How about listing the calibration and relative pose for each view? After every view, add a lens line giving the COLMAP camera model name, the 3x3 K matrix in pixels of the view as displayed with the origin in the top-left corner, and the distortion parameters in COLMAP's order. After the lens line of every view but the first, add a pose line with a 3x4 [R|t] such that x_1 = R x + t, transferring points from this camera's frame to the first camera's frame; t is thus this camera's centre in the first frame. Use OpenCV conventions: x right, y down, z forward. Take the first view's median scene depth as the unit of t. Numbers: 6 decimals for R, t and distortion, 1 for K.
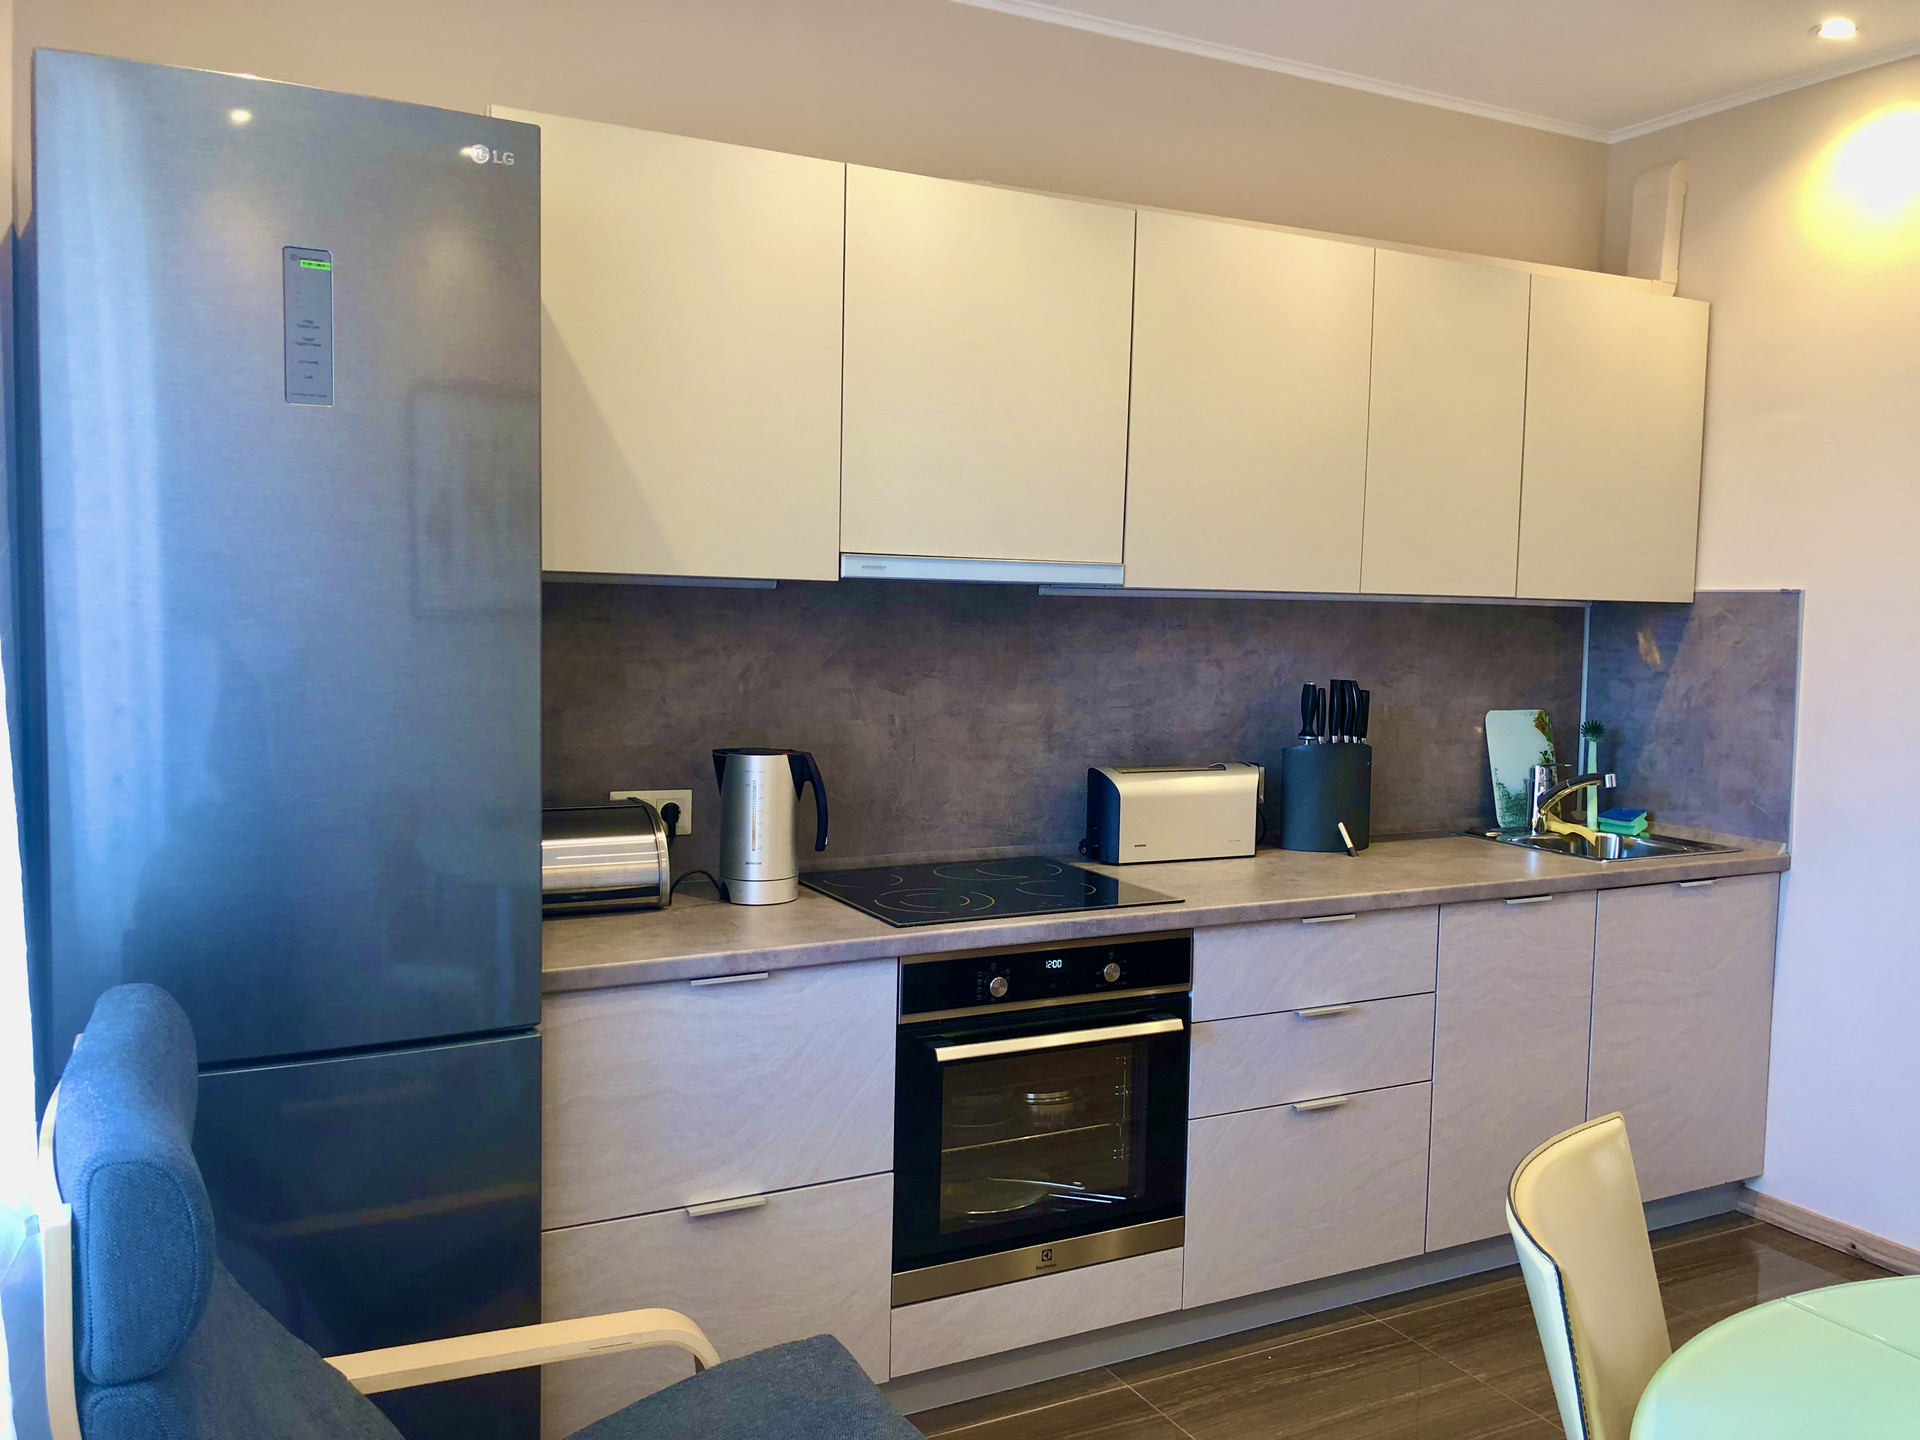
lens RADIAL K [[1569.0, 0, 955.1], [0, 1569.0, 709.0], [0, 0, 1]] dist [0.042362, -0.094535]
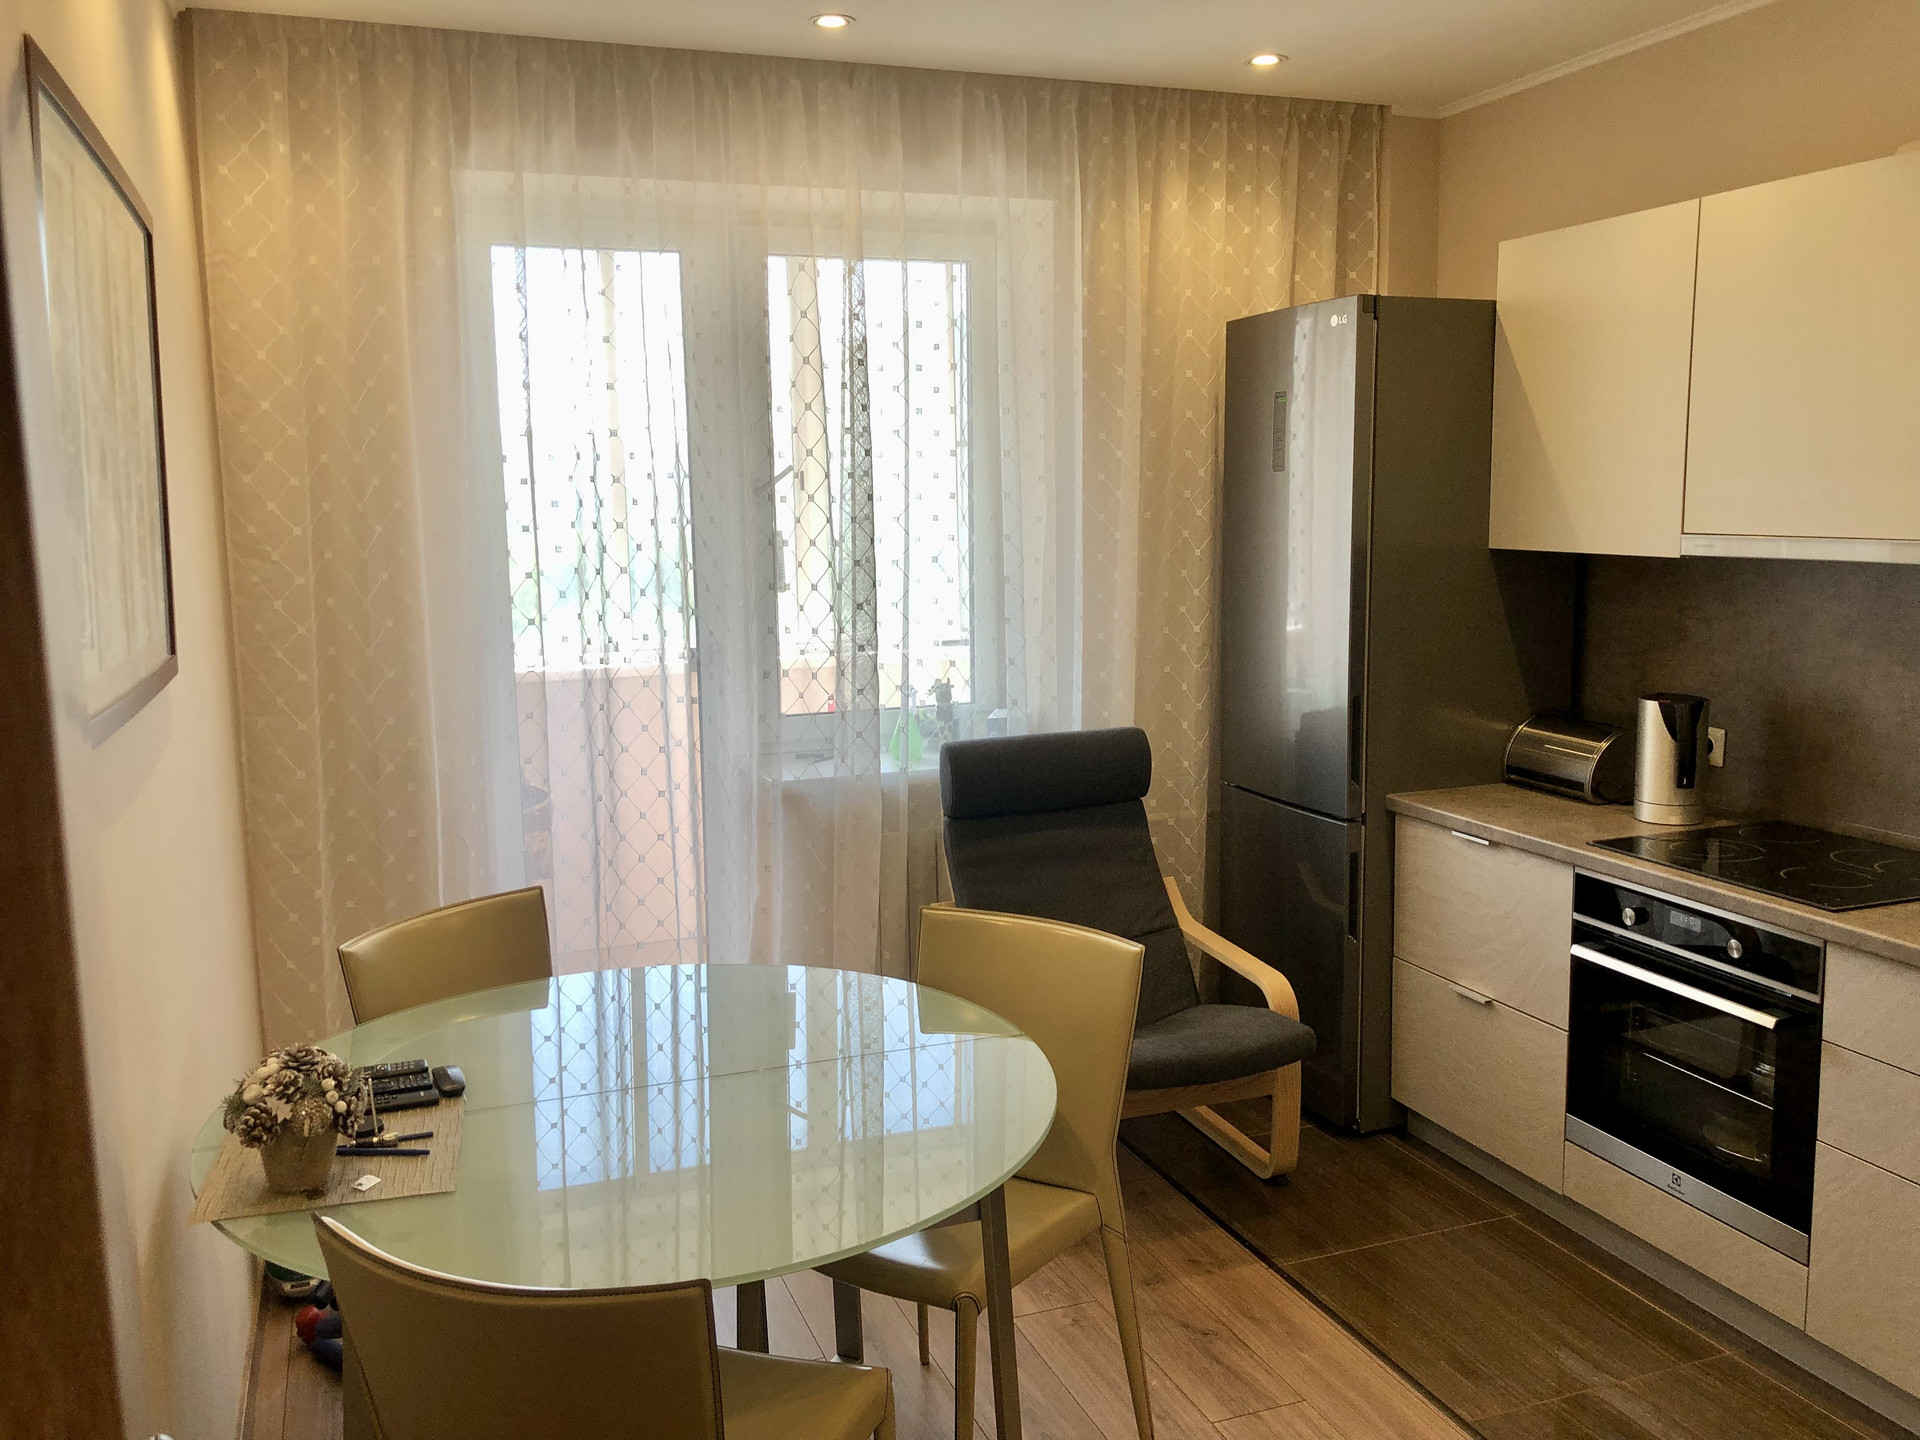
lens RADIAL K [[1569.0, 0, 955.1], [0, 1569.0, 709.0], [0, 0, 1]] dist [0.042362, -0.094535]
pose [[-0.124727, 0.119352, -0.984986, 1.161579], [-0.055467, 0.990347, 0.127025, -0.089510], [0.990640, 0.070478, -0.116903, 0.607842]]
